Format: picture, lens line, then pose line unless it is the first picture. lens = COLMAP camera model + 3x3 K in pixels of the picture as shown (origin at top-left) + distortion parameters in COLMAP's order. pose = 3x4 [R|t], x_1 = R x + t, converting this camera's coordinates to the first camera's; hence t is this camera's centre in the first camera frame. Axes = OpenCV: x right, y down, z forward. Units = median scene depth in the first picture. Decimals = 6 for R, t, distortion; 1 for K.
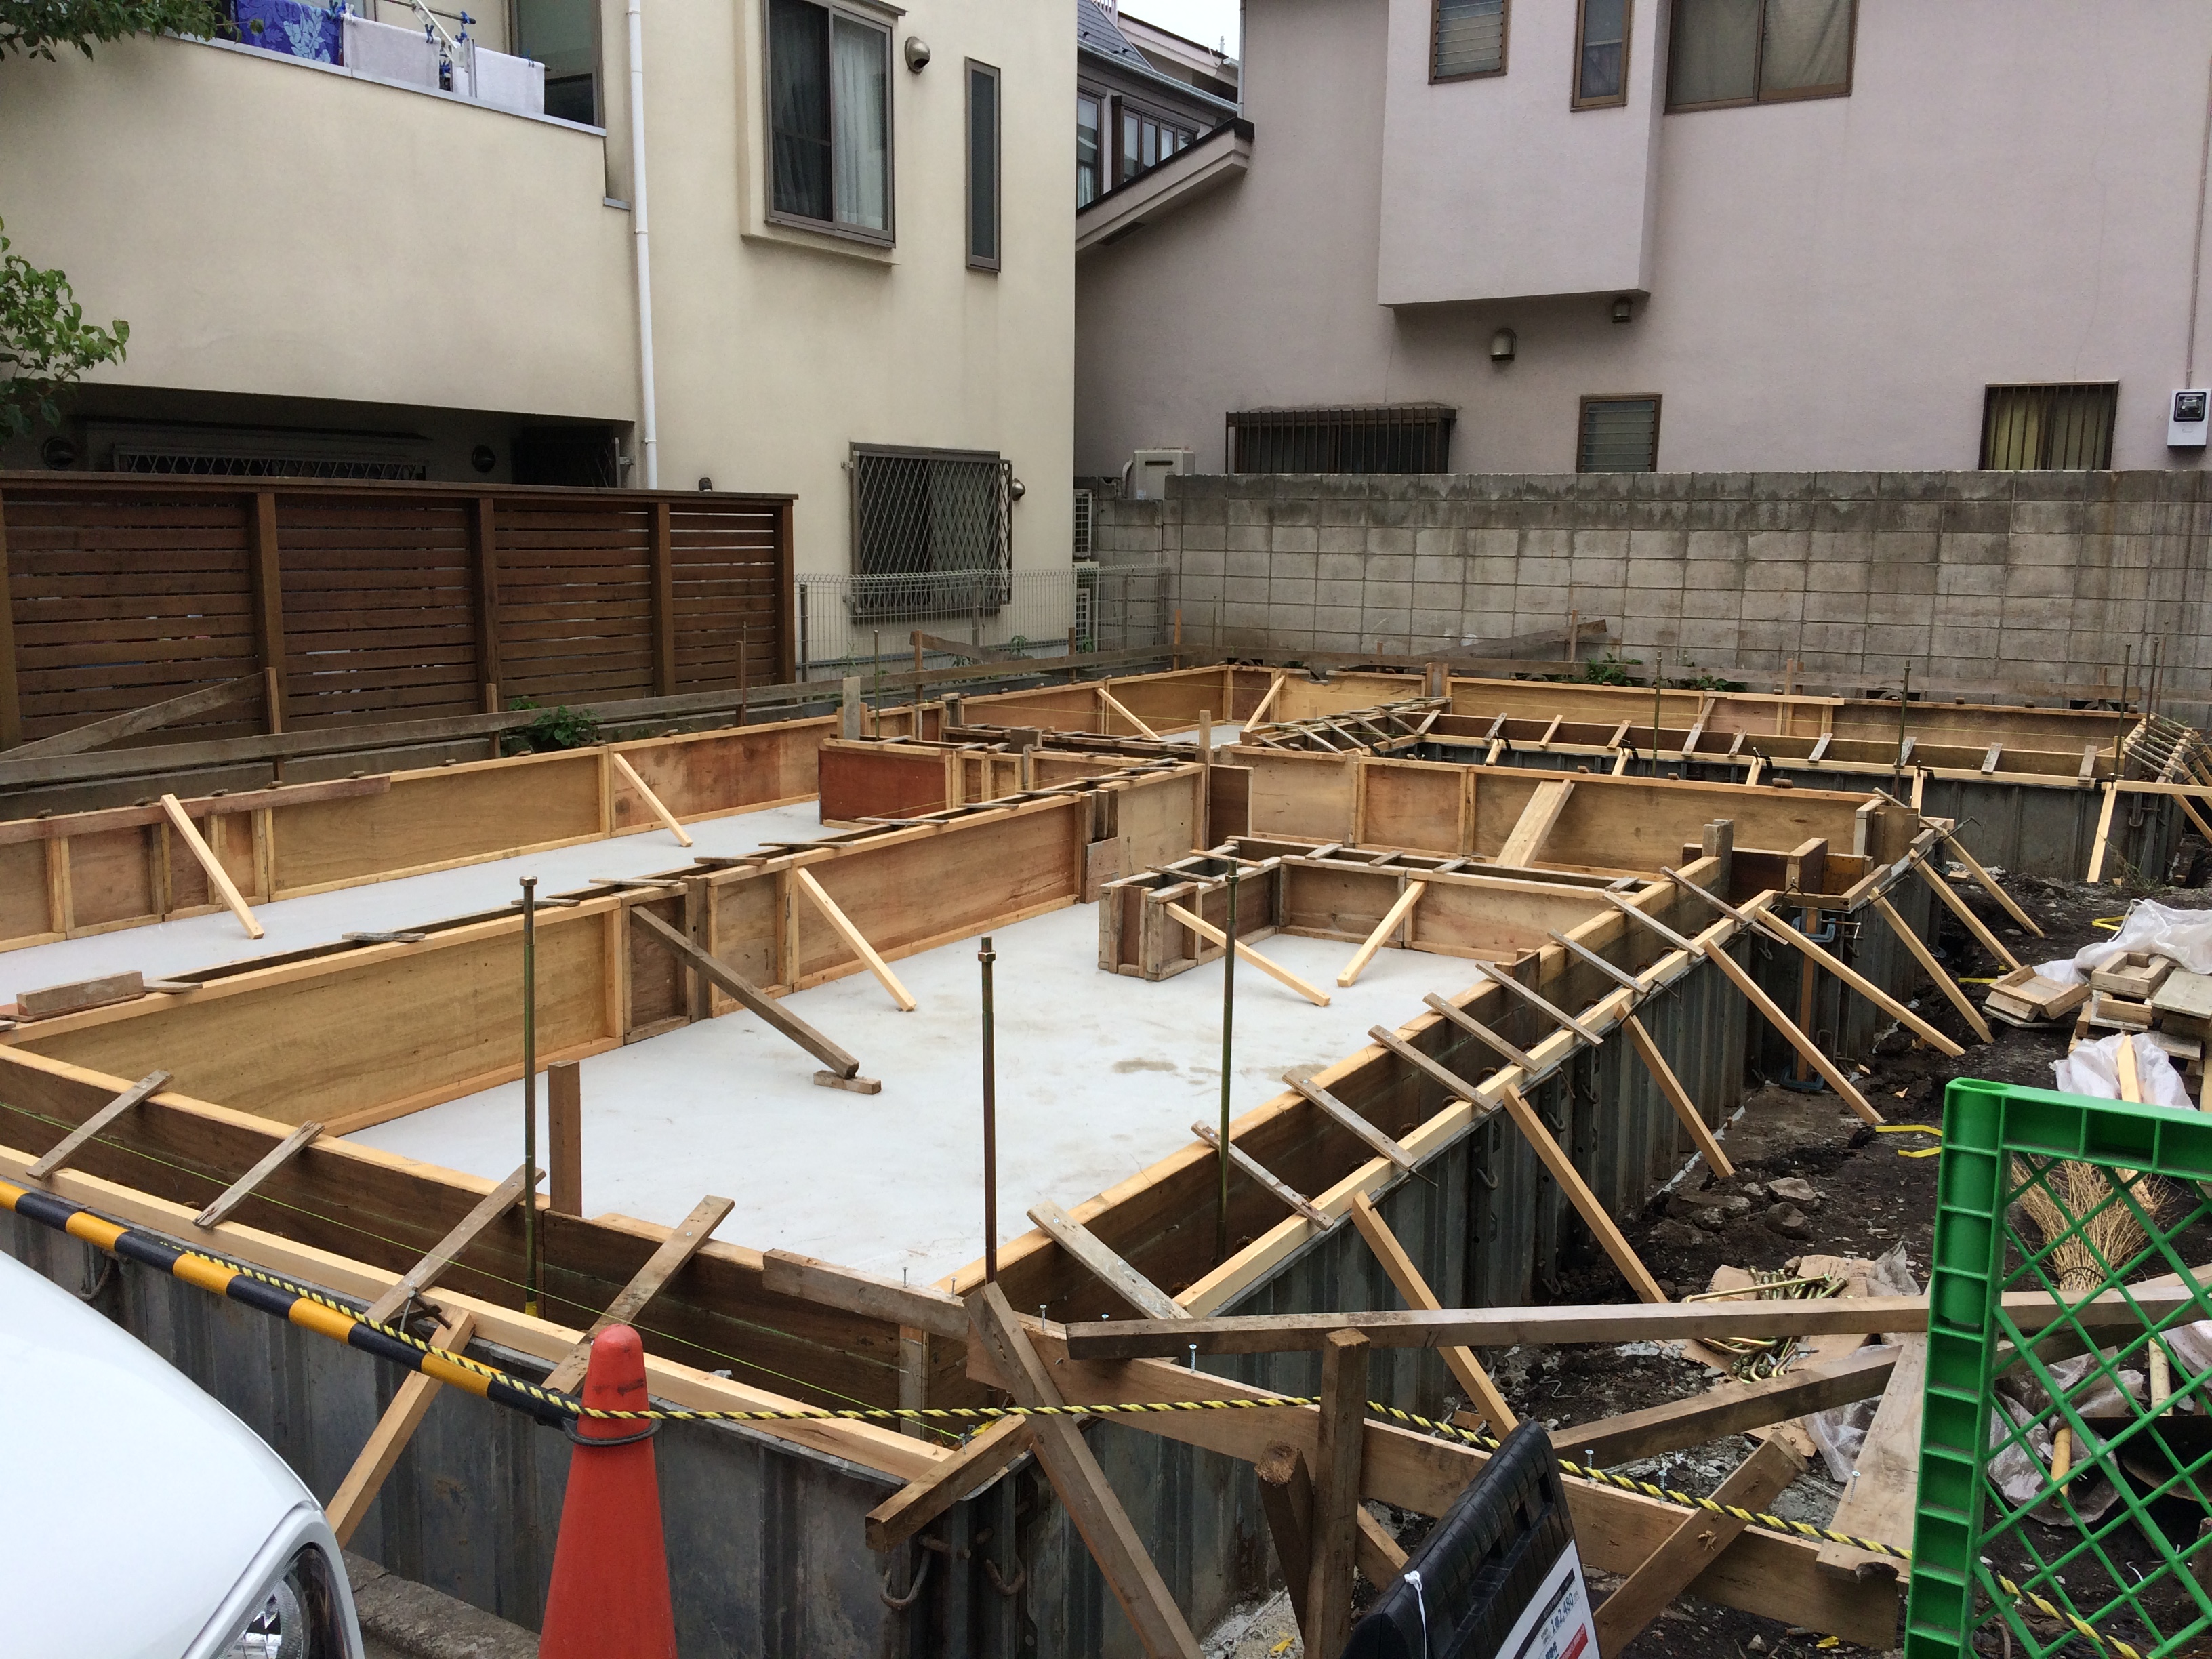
lens RADIAL K [[1880.6, 0, 1133.3], [0, 1880.6, 848.3], [0, 0, 1]] dist [0.119357, -0.183327]
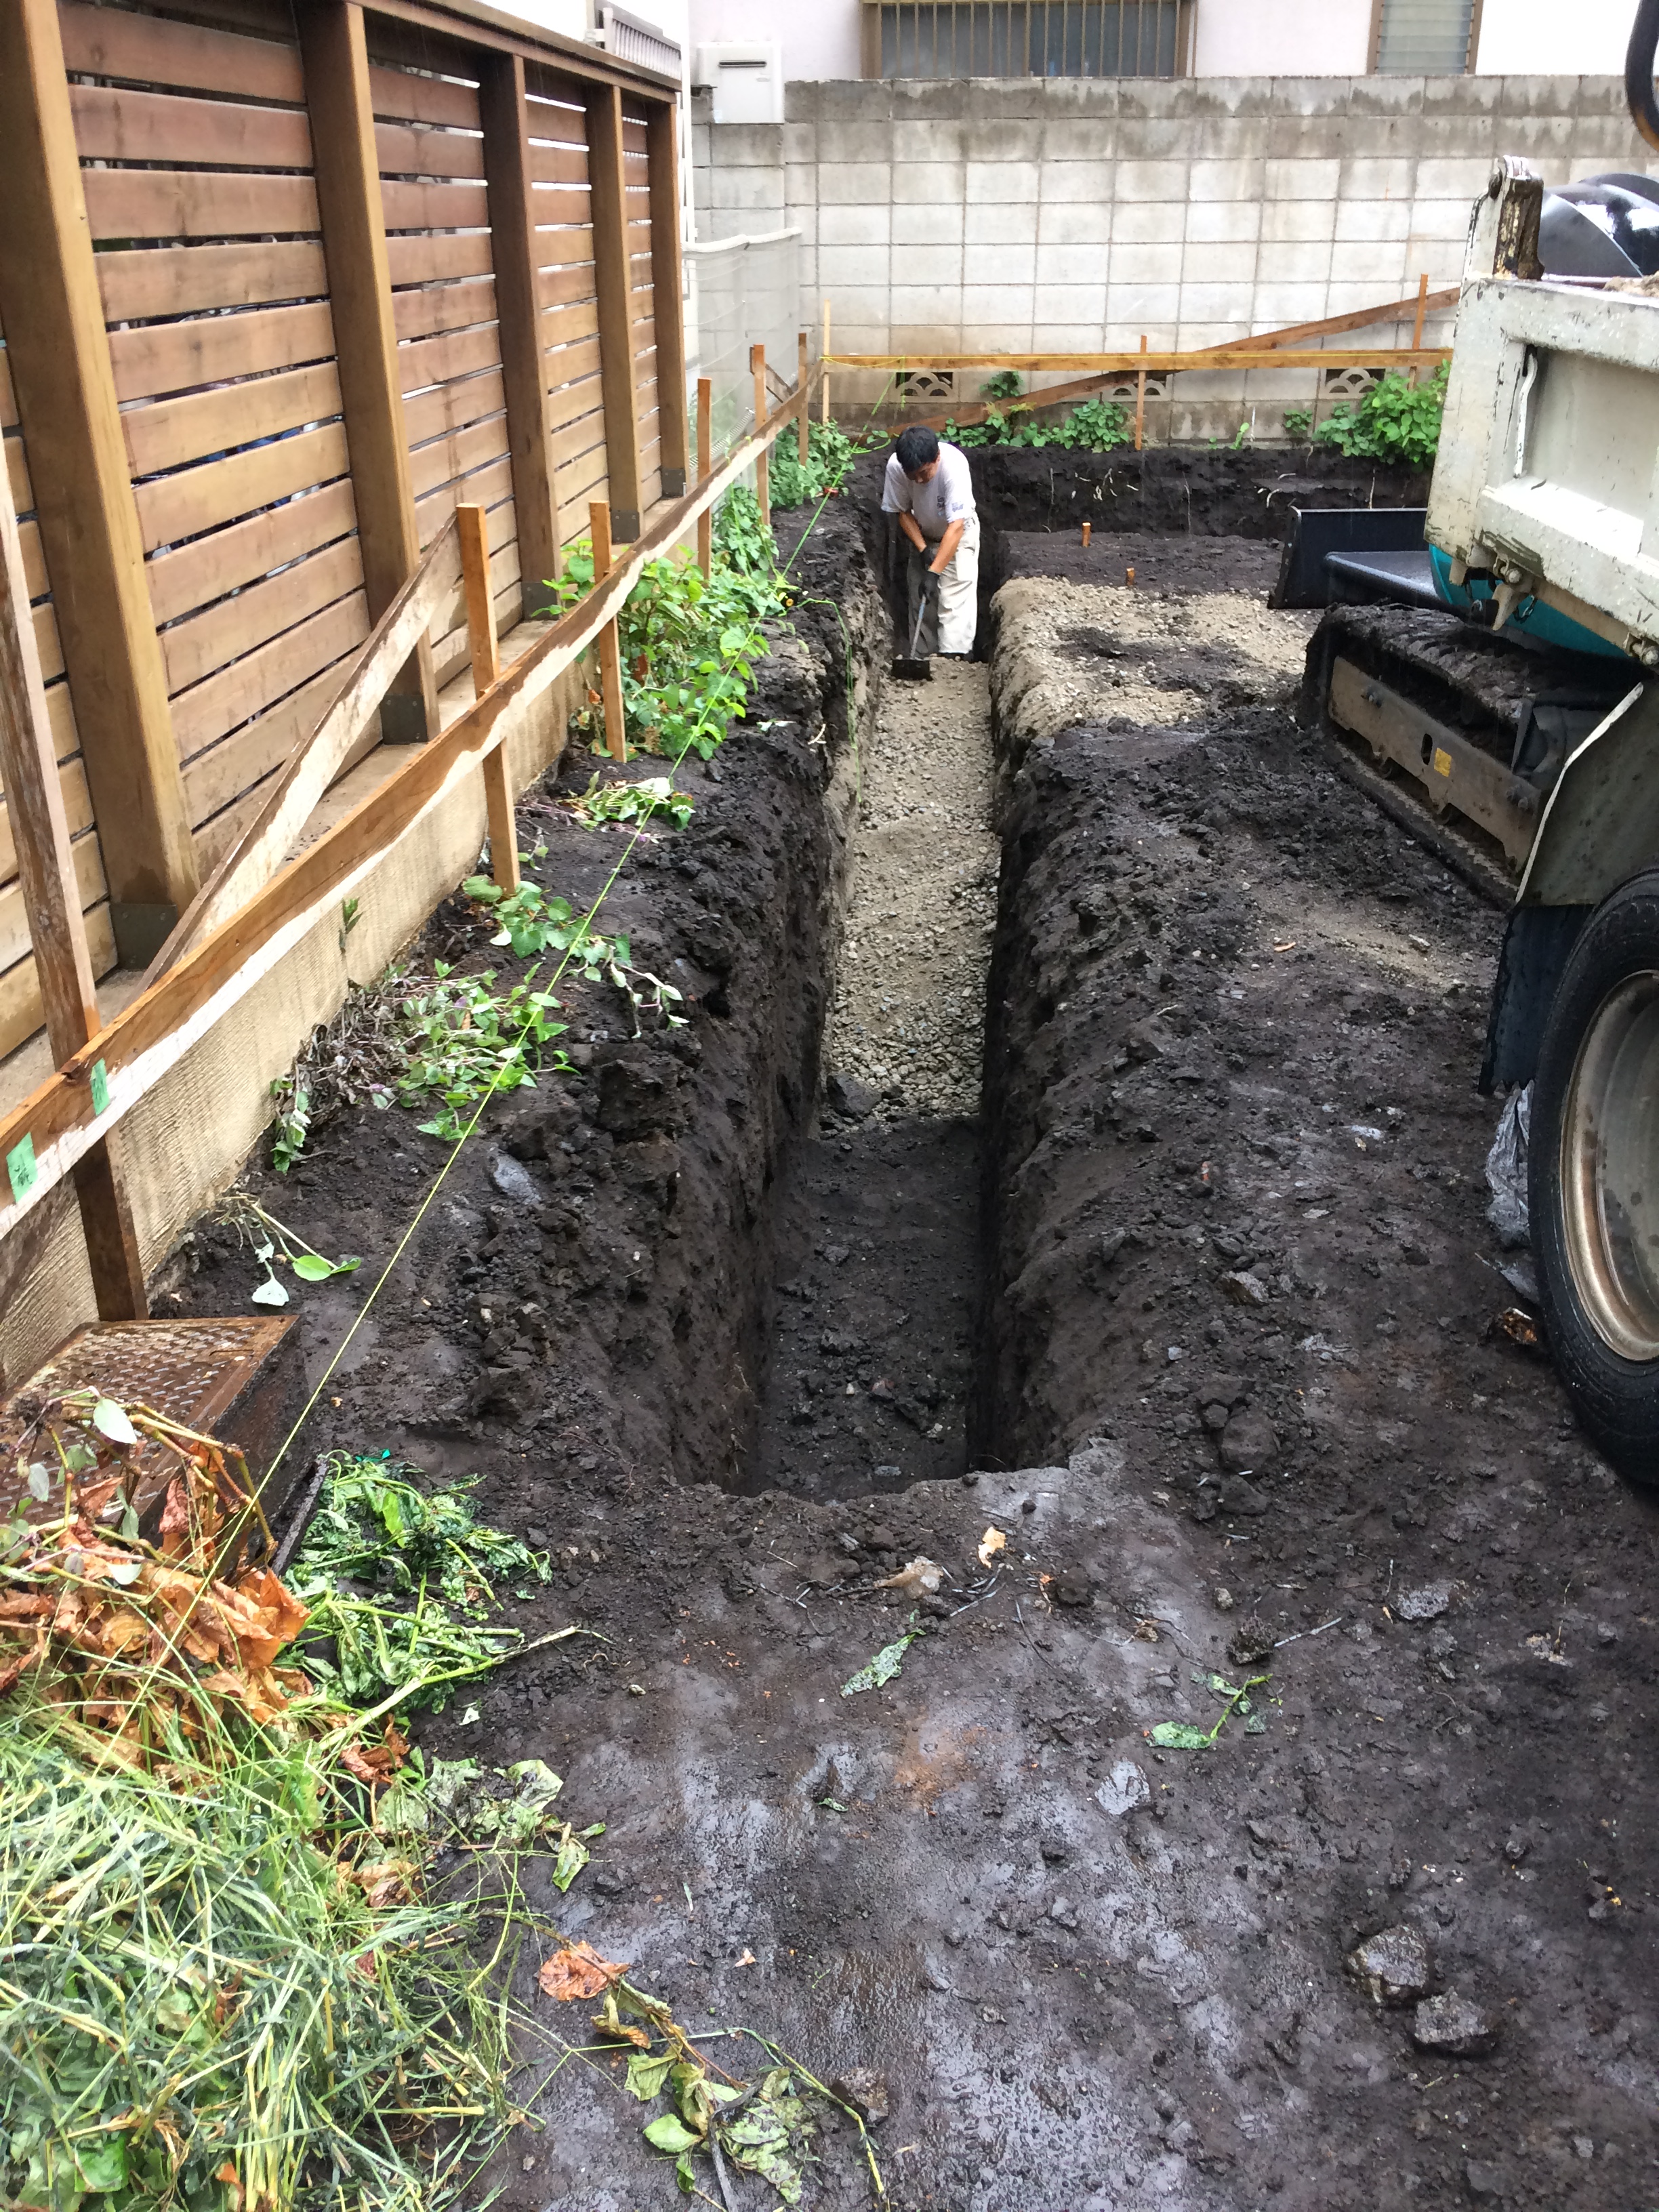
lens RADIAL K [[1880.6, 0, 823.5], [0, 1880.6, 1120.6], [0, 0, 1]] dist [0.119357, -0.183327]
pose [[0.891955, -0.211124, 0.399803, -0.359718], [0.095697, 0.952402, 0.289437, -0.049314], [-0.441880, -0.219905, 0.869703, 0.372188]]
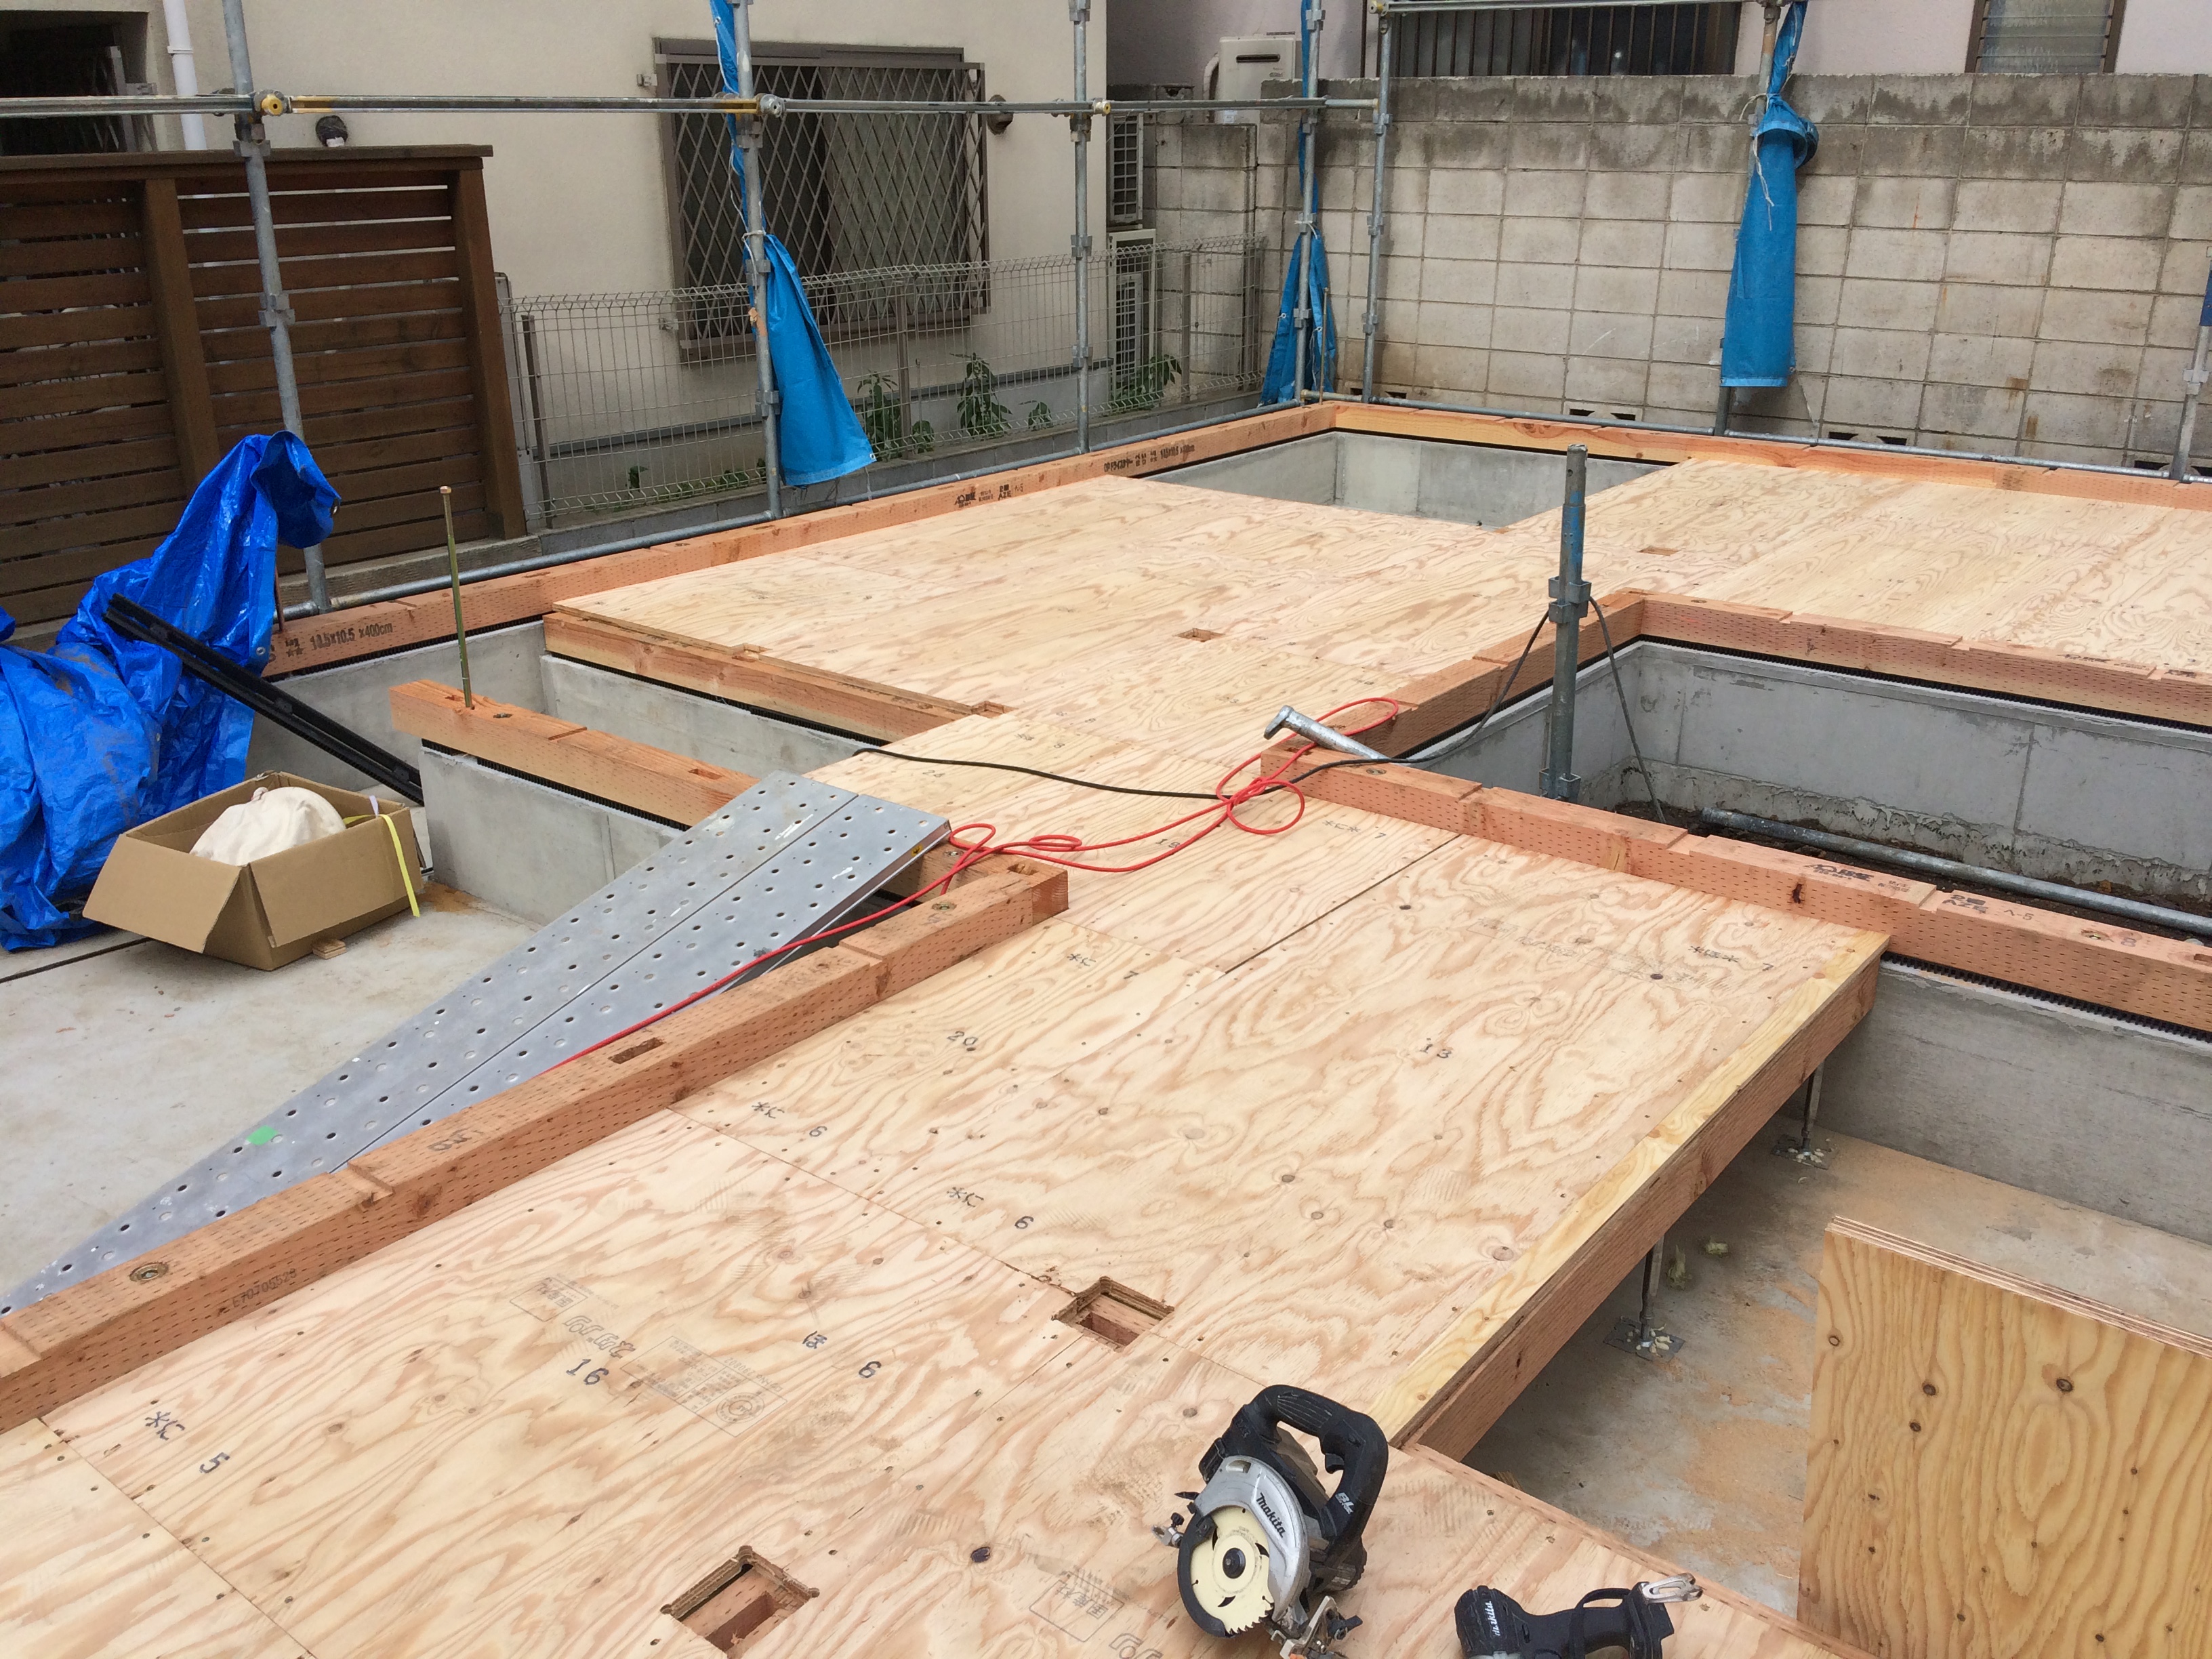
lens RADIAL K [[1880.6, 0, 1134.0], [0, 1880.6, 847.8], [0, 0, 1]] dist [0.119357, -0.183327]
pose [[0.993710, 0.029674, -0.107984, 0.057073], [-0.007609, 0.979918, 0.199255, -0.086026], [0.111728, -0.197180, 0.973980, 0.384255]]
